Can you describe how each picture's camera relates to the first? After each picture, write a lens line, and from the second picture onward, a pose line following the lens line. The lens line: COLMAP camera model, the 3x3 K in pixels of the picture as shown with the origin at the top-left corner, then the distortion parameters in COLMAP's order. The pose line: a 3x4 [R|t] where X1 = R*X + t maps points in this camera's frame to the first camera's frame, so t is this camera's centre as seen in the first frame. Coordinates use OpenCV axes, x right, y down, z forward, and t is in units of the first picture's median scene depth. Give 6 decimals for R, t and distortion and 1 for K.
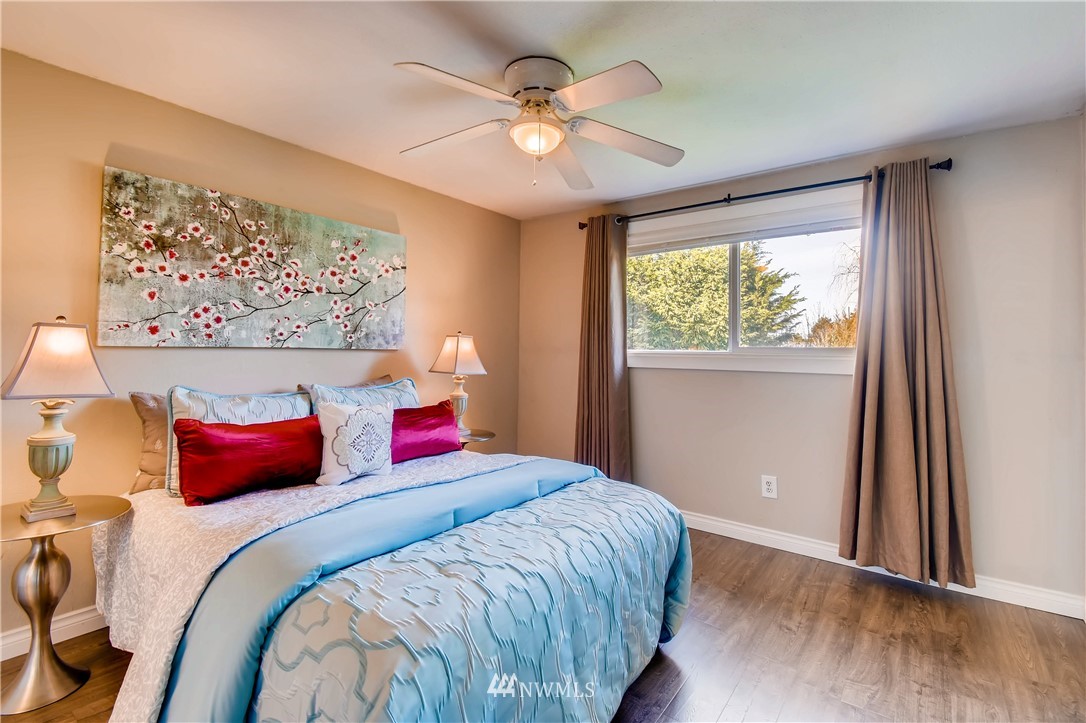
lens RADIAL K [[481.8, 0, 547.7], [0, 481.8, 350.4], [0, 0, 1]] dist [0.017483, -0.003360]
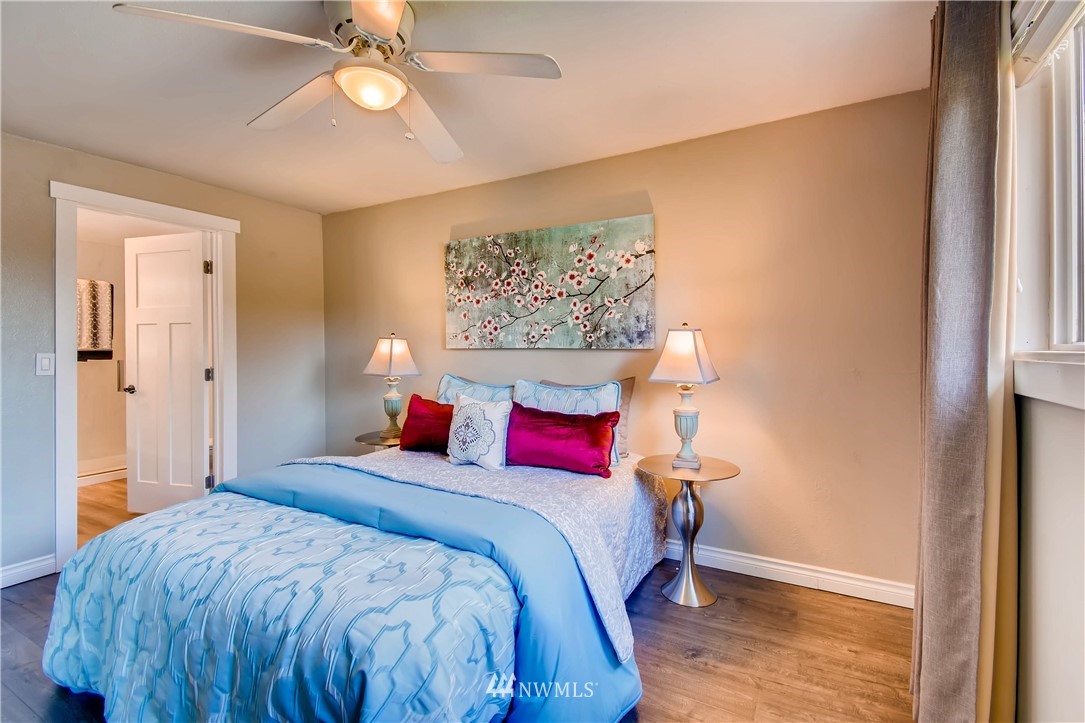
lens RADIAL K [[481.4, 0, 559.9], [0, 481.4, 356.6], [0, 0, 1]] dist [0.017483, -0.003360]
pose [[0.156812, 0.013066, -0.987542, 0.663440], [0.007793, 0.999865, 0.014467, -0.001713], [0.987598, -0.009965, 0.156689, 0.918590]]
